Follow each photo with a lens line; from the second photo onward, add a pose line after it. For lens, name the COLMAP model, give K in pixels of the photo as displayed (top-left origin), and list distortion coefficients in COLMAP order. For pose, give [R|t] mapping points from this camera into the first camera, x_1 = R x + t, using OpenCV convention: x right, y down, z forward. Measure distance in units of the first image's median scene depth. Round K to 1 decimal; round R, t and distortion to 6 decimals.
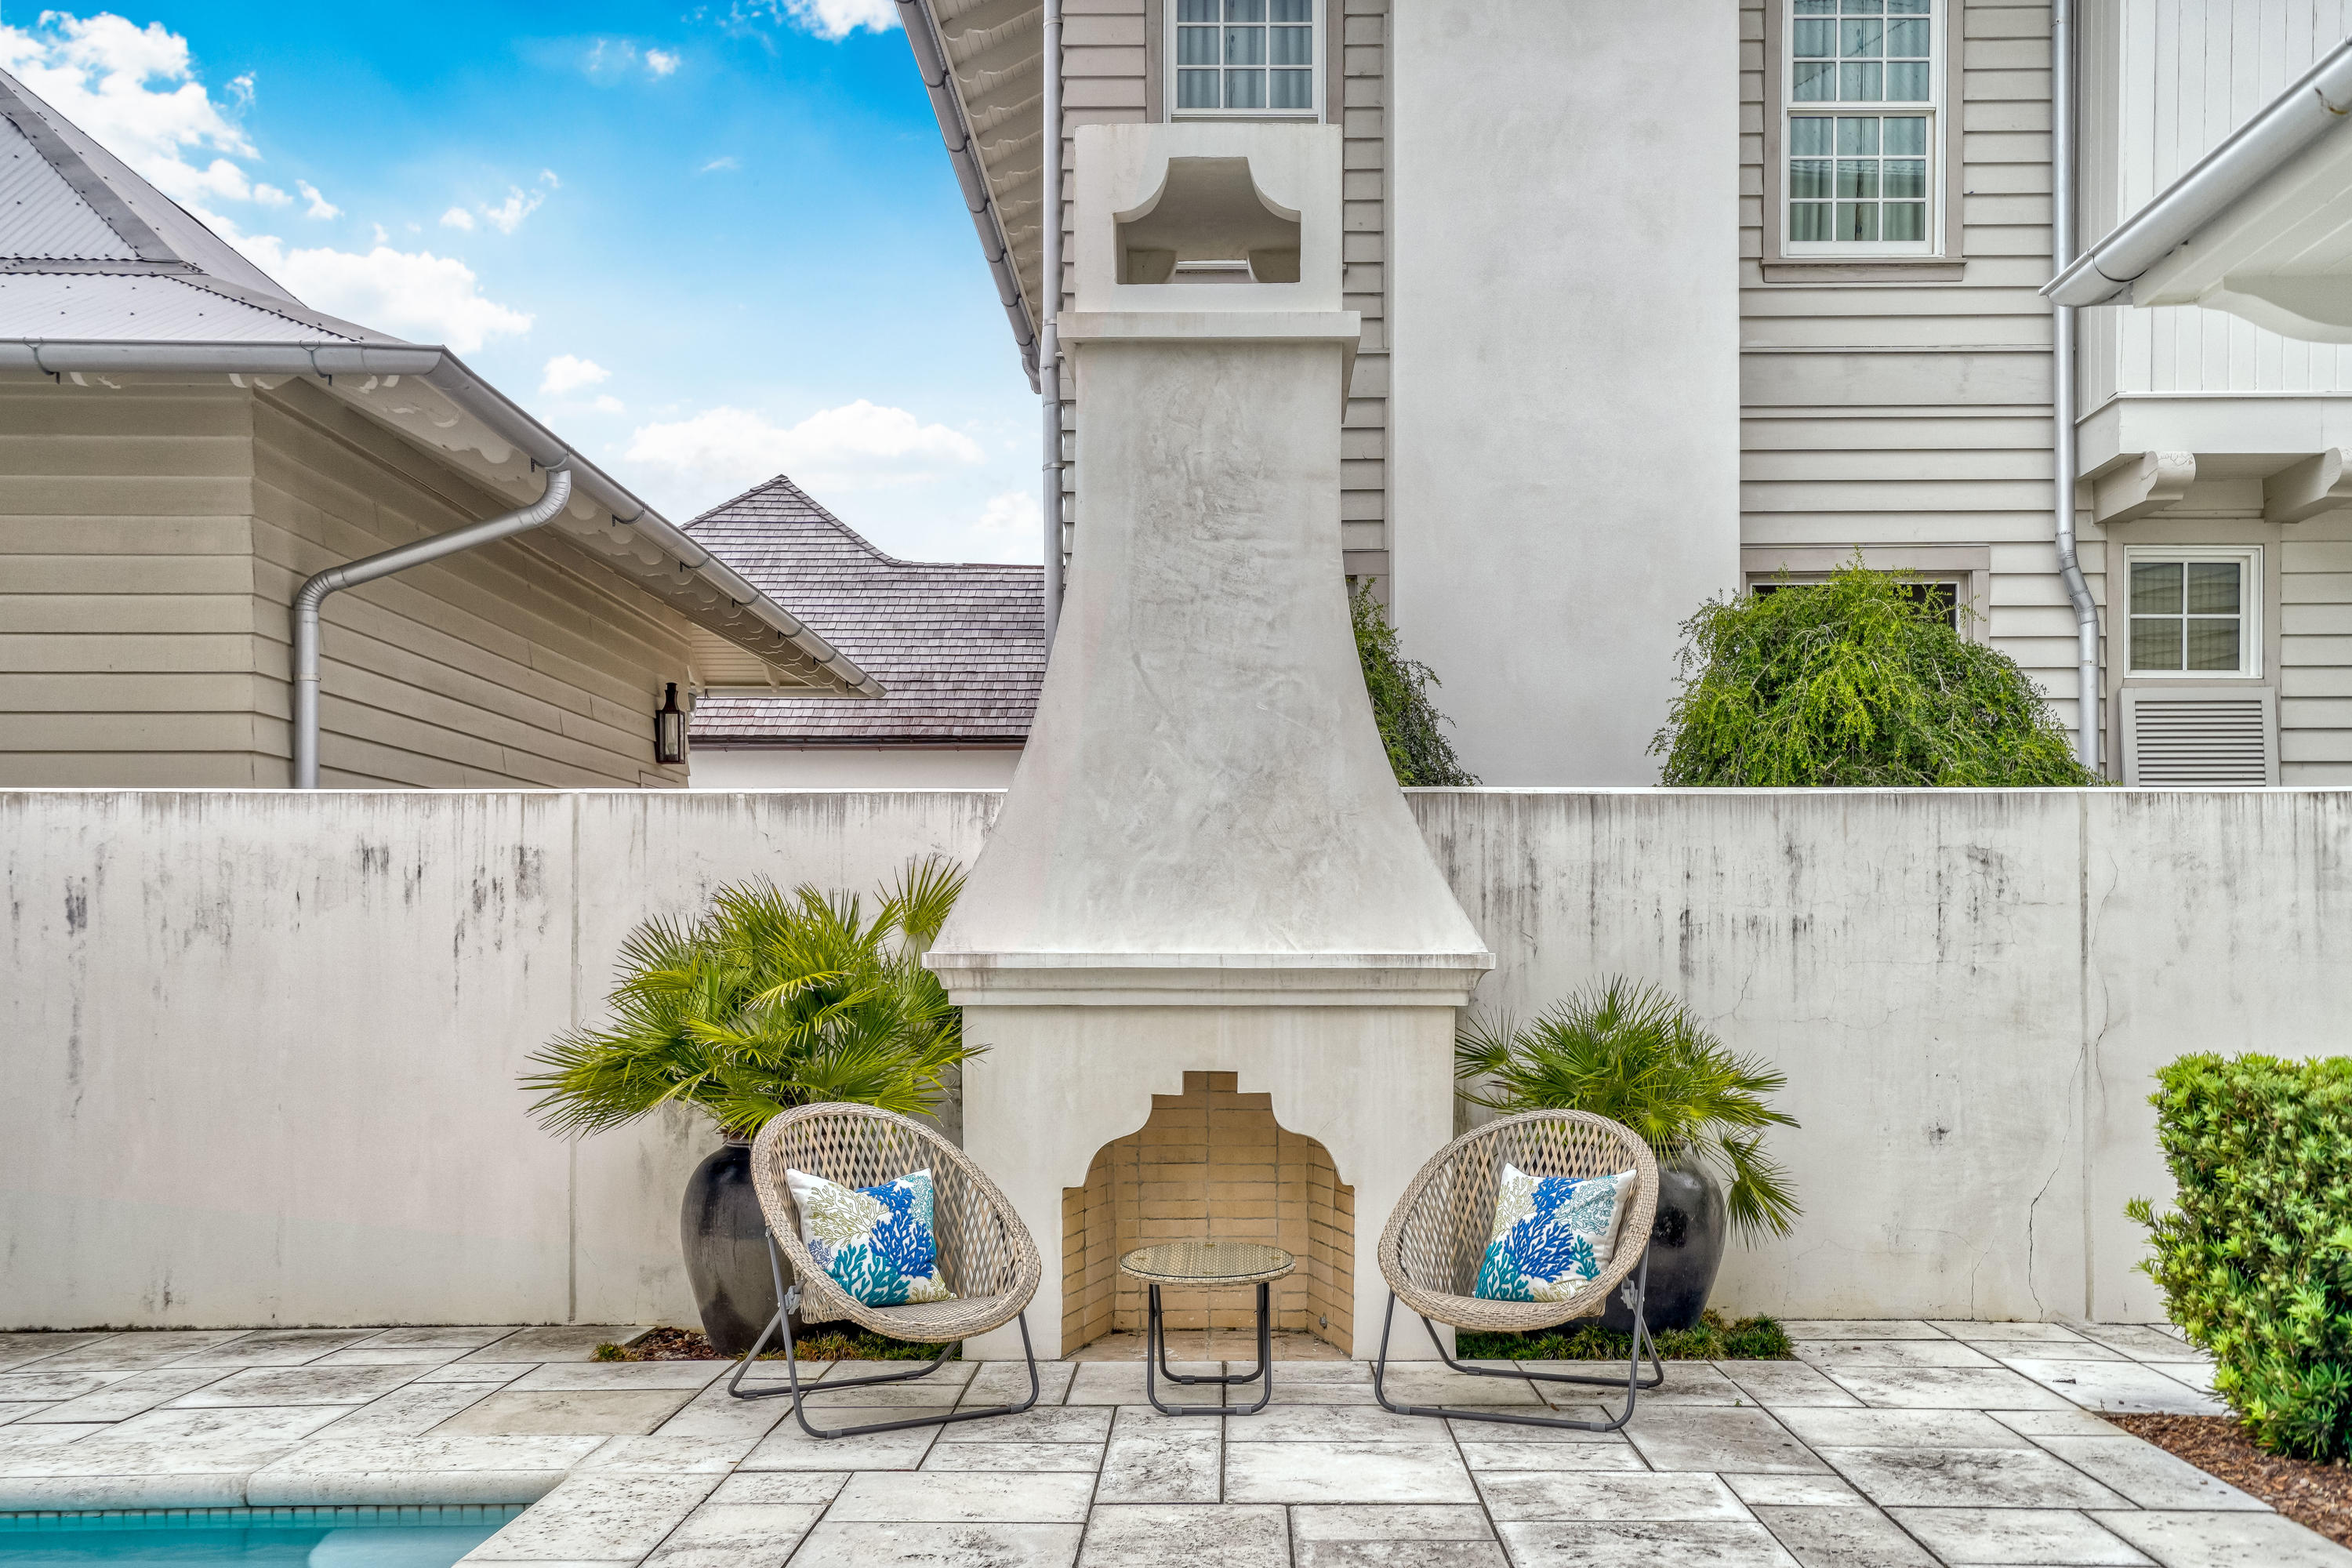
lens RADIAL K [[2084.0, 0, 1188.0], [0, 2084.0, 910.5], [0, 0, 1]] dist [0.053310, 0.020959]
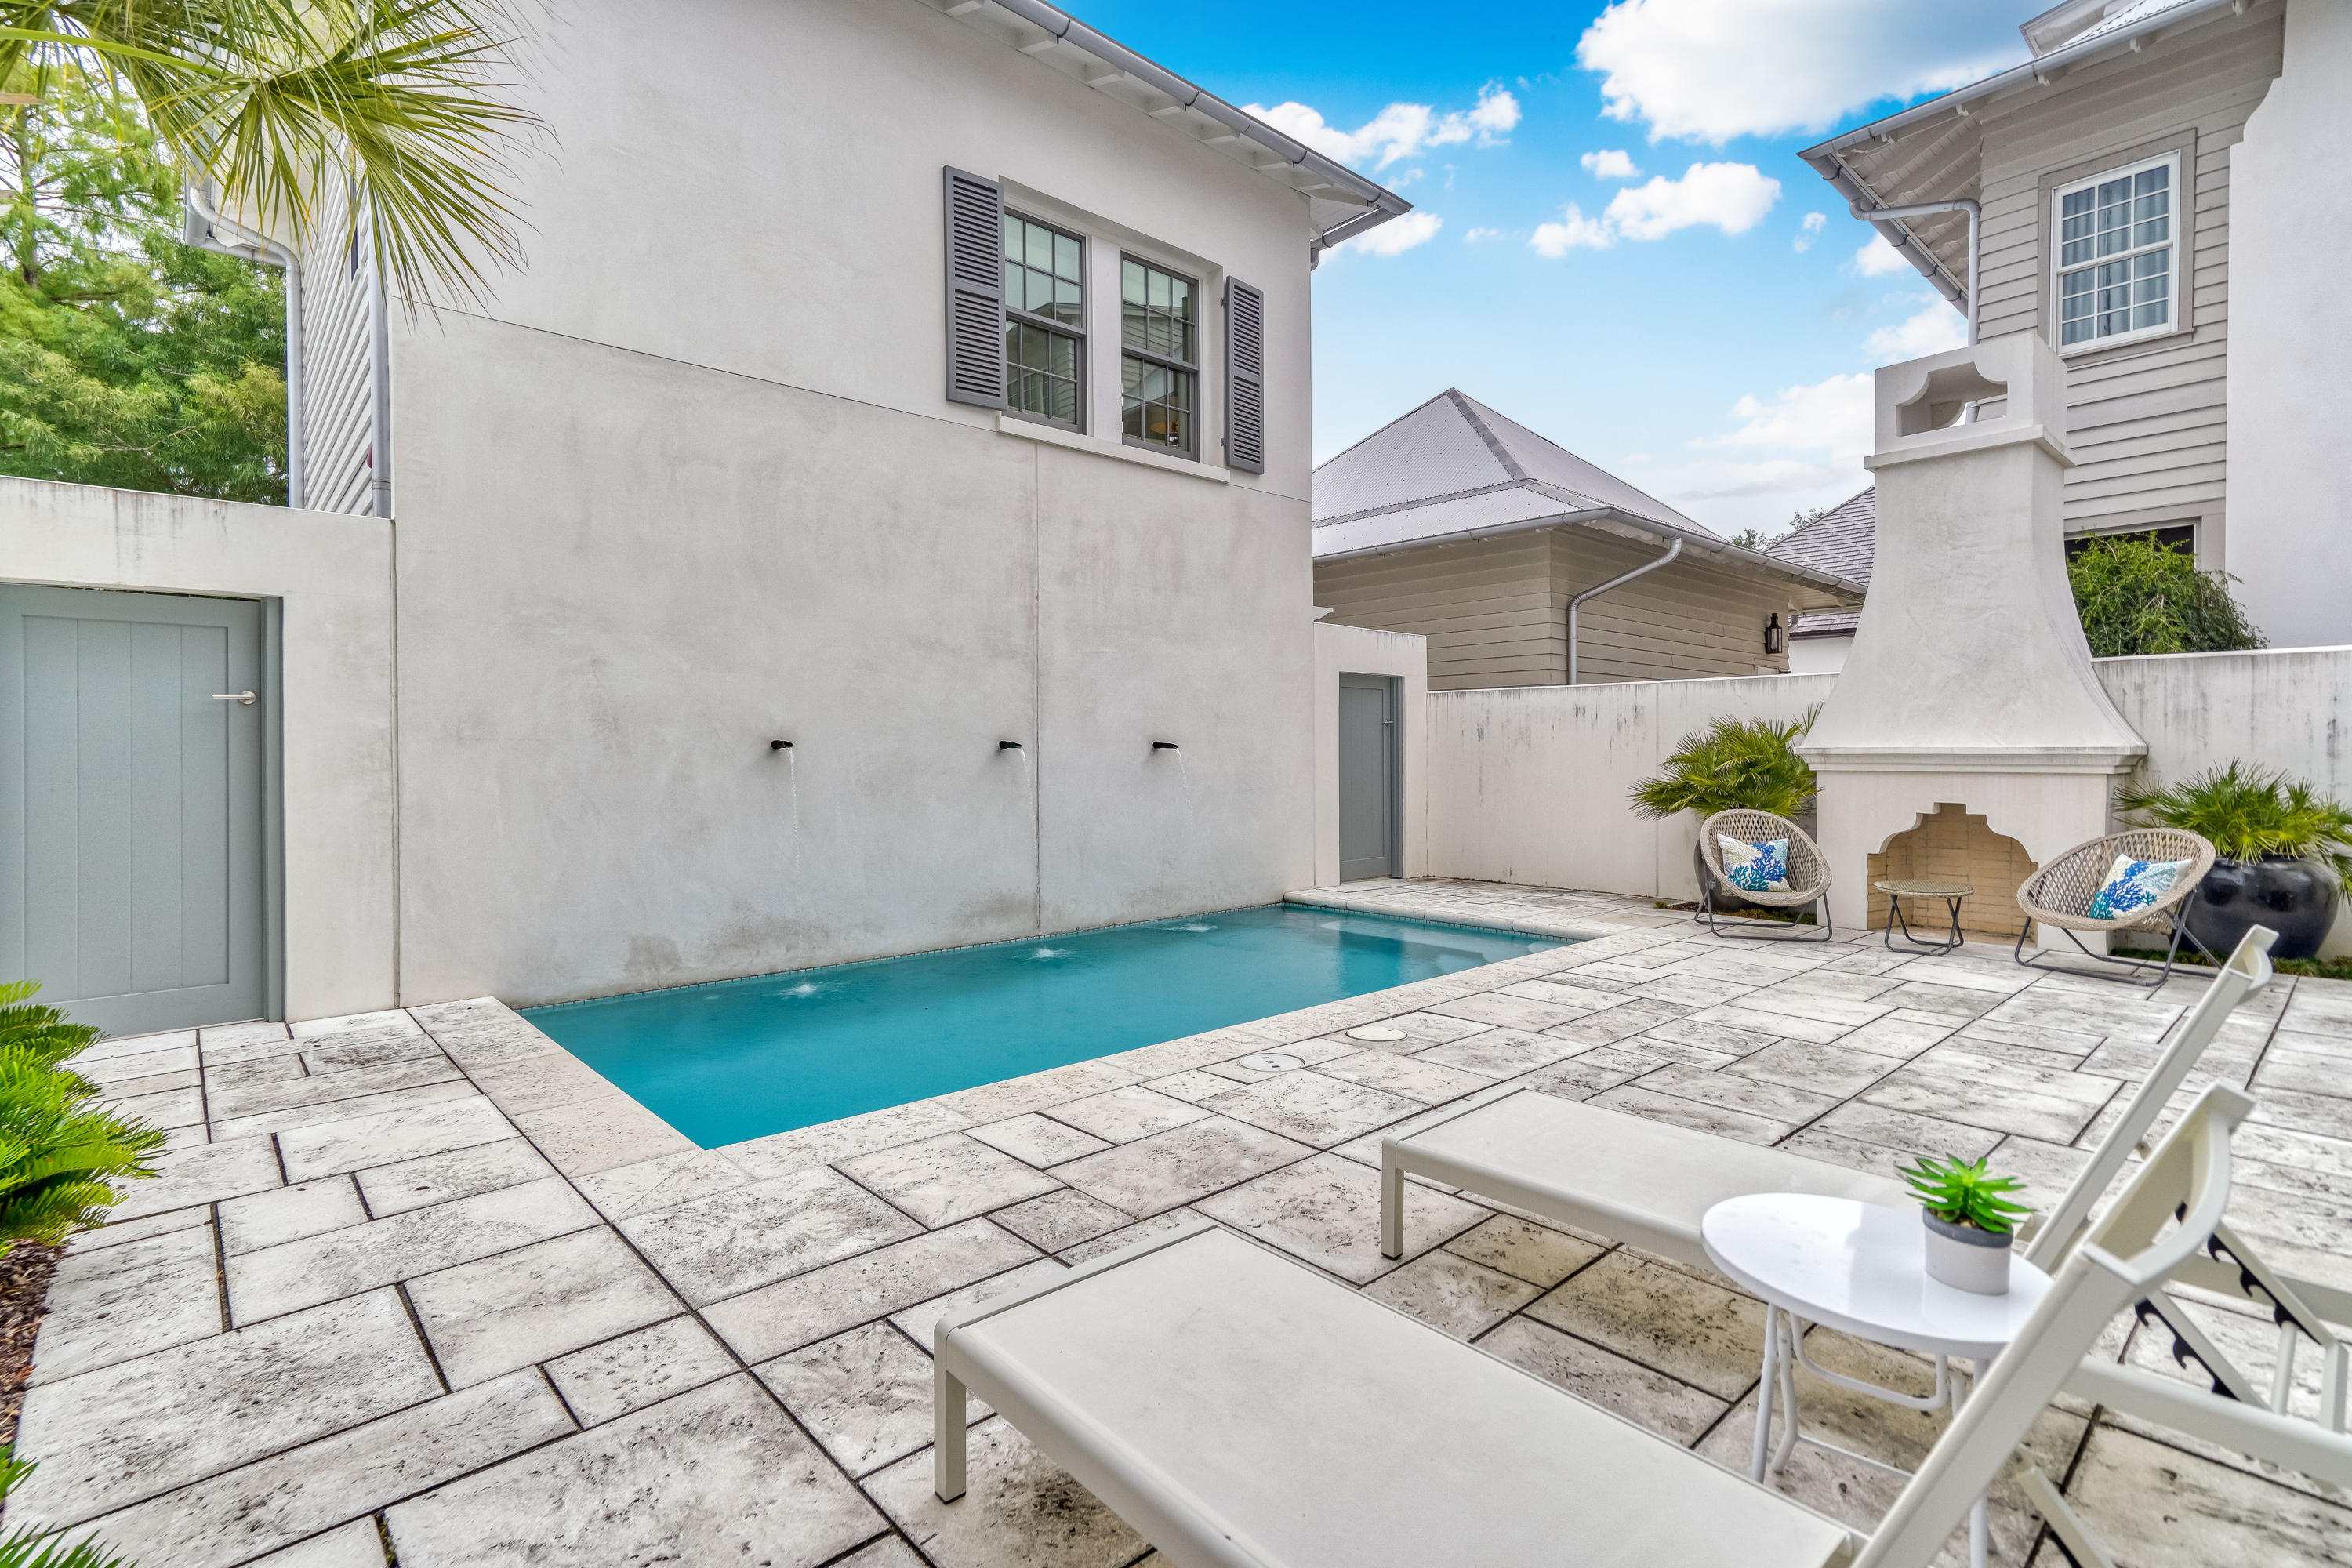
lens RADIAL K [[1096.6, 0, 1168.7], [0, 1096.6, 774.5], [0, 0, 1]] dist [0.025189, -0.000799]
pose [[0.684590, 0.014797, -0.728779, 0.285774], [0.017370, 0.999179, 0.036605, -0.006278], [0.728722, -0.037718, 0.683770, -0.338681]]
